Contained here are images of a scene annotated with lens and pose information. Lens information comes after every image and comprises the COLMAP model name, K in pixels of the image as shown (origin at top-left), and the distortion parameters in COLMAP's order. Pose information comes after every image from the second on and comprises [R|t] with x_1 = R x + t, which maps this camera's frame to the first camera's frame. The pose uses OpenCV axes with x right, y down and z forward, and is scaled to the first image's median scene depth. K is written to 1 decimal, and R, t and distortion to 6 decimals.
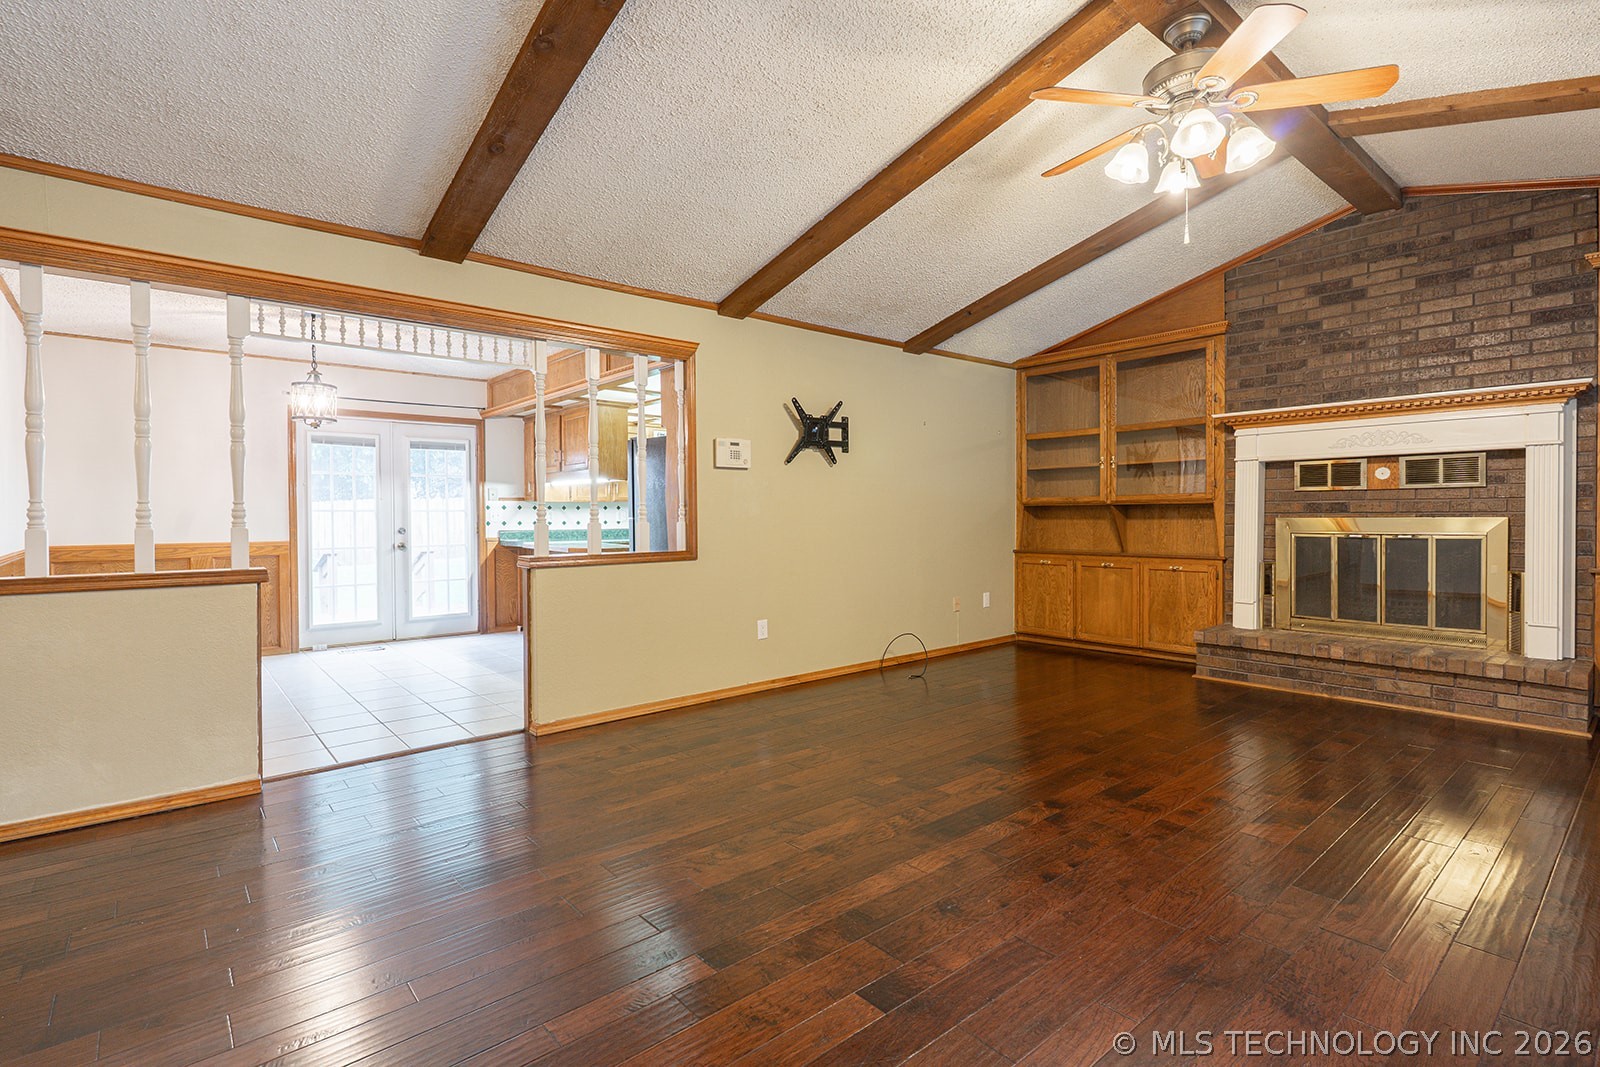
lens RADIAL K [[760.9, 0, 795.6], [0, 760.9, 522.0], [0, 0, 1]] dist [-0.000473, 0.000717]
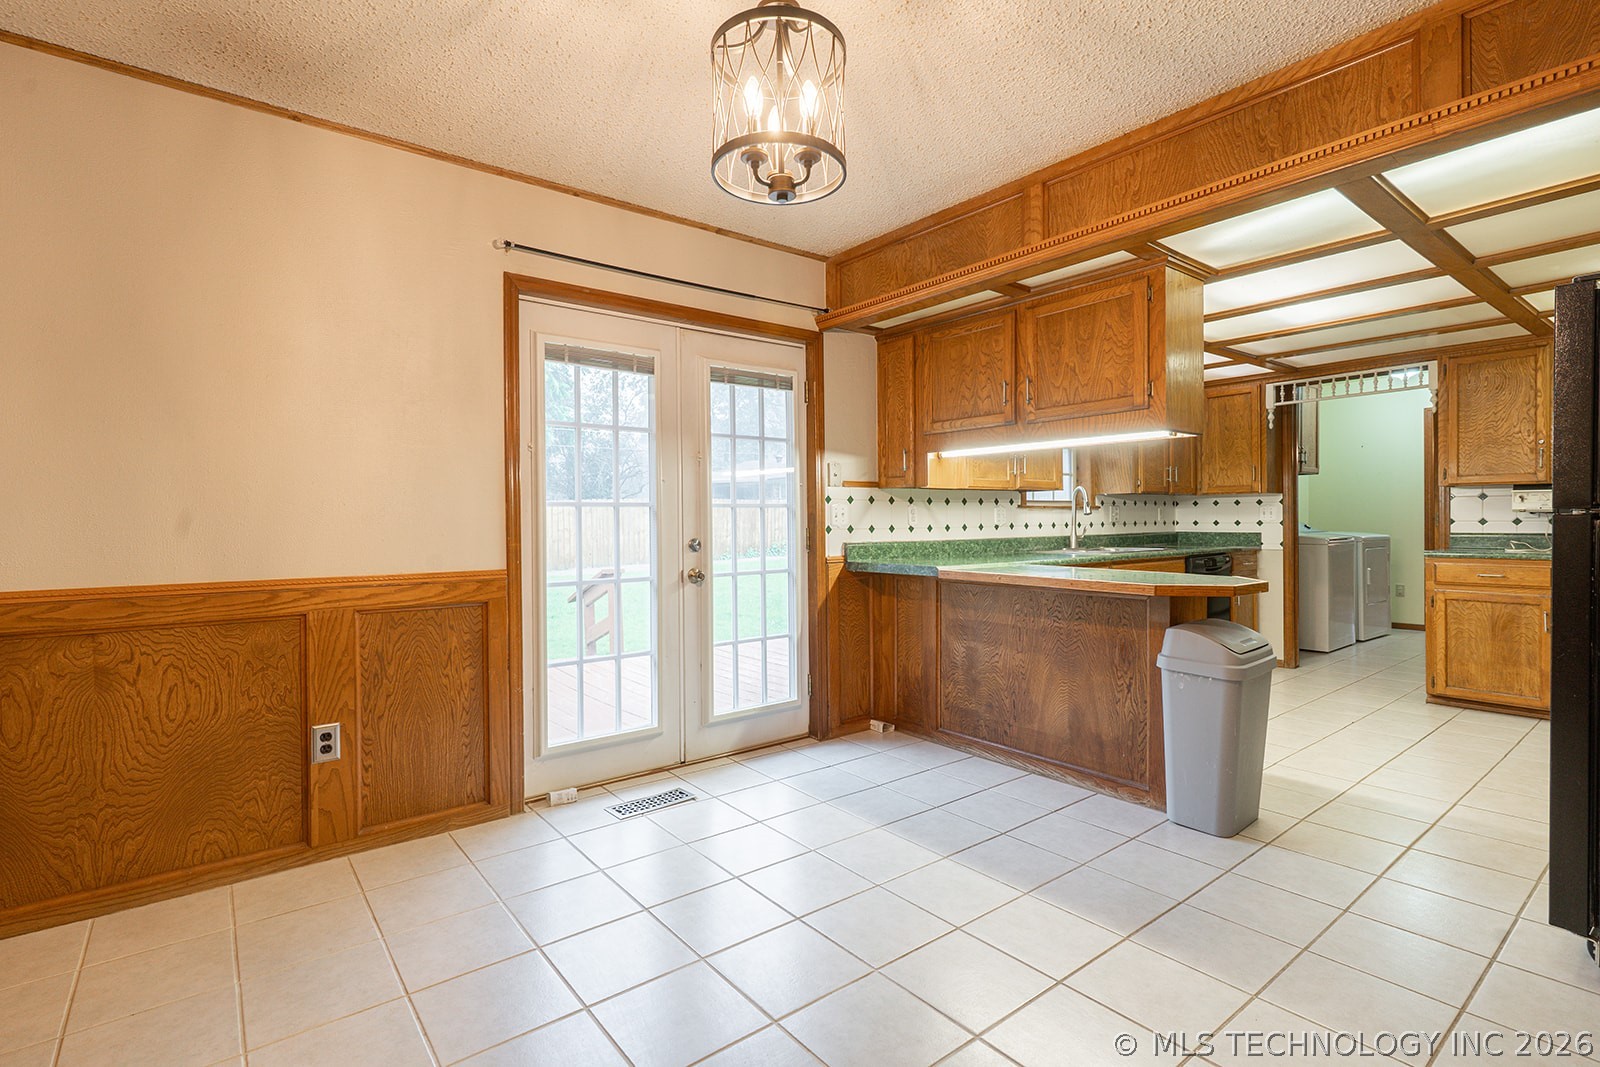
lens RADIAL K [[760.9, 0, 791.3], [0, 760.9, 525.0], [0, 0, 1]] dist [-0.000473, 0.000717]
pose [[0.999182, -0.001984, -0.040389, -0.409515], [0.001985, 0.999998, -0.000016, -0.001361], [0.040389, -0.000064, 0.999184, 0.473710]]
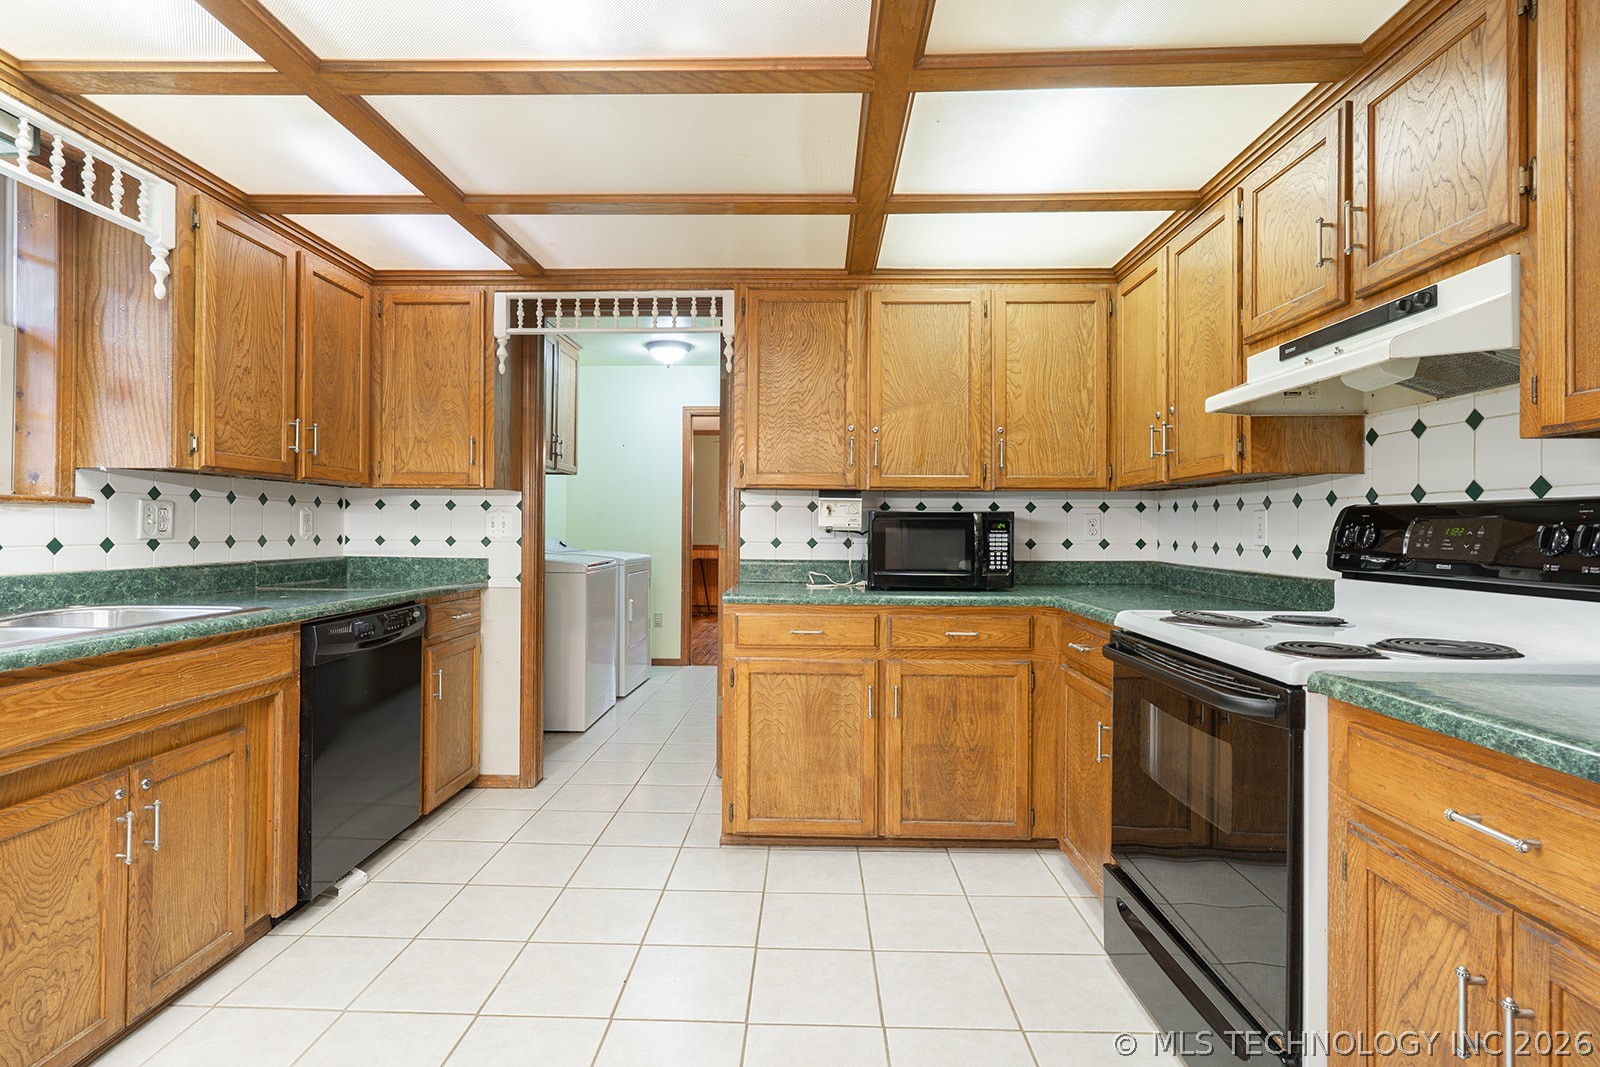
lens RADIAL K [[760.9, 0, 797.4], [0, 760.9, 525.6], [0, 0, 1]] dist [-0.000473, 0.000717]
pose [[0.665487, 0.016059, 0.746237, -0.176696], [-0.007780, 0.999863, -0.014579, -0.006718], [-0.746369, 0.003896, 0.665521, 0.831977]]
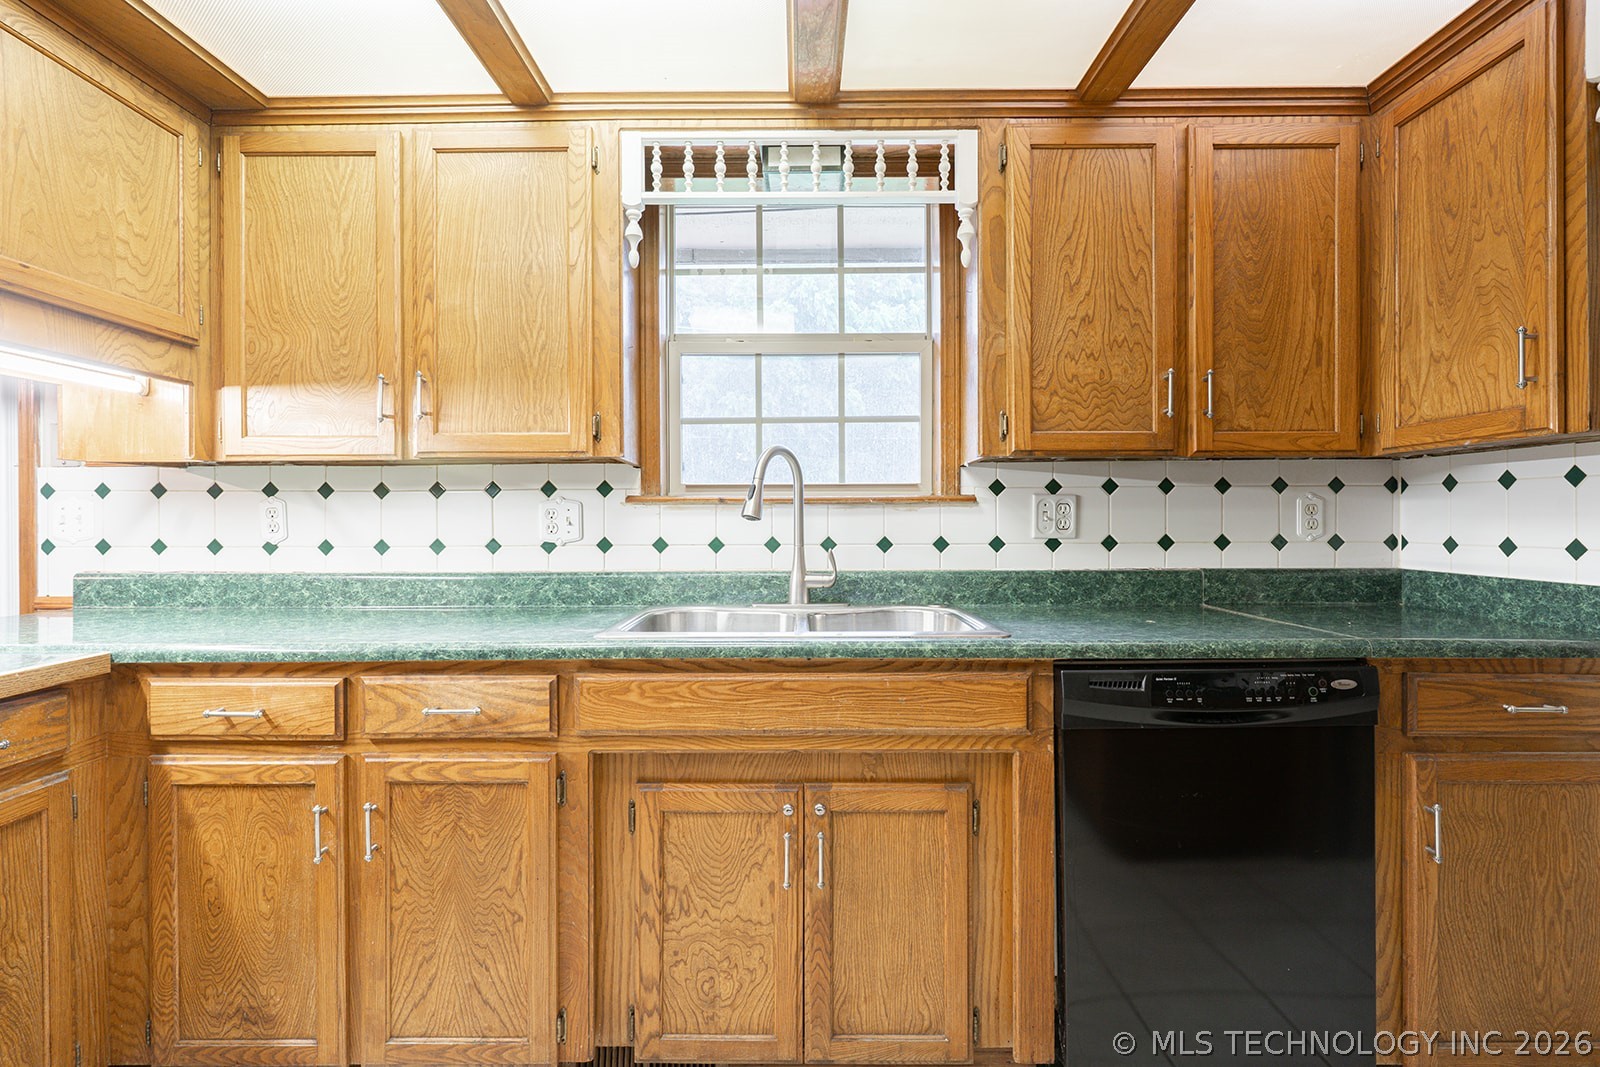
lens RADIAL K [[760.9, 0, 795.1], [0, 760.9, 526.5], [0, 0, 1]] dist [-0.000473, 0.000717]
pose [[0.758123, 0.008134, -0.652061, -0.006331], [-0.005845, 0.999967, 0.005679, -0.009085], [0.652086, -0.000494, 0.758145, 0.968926]]
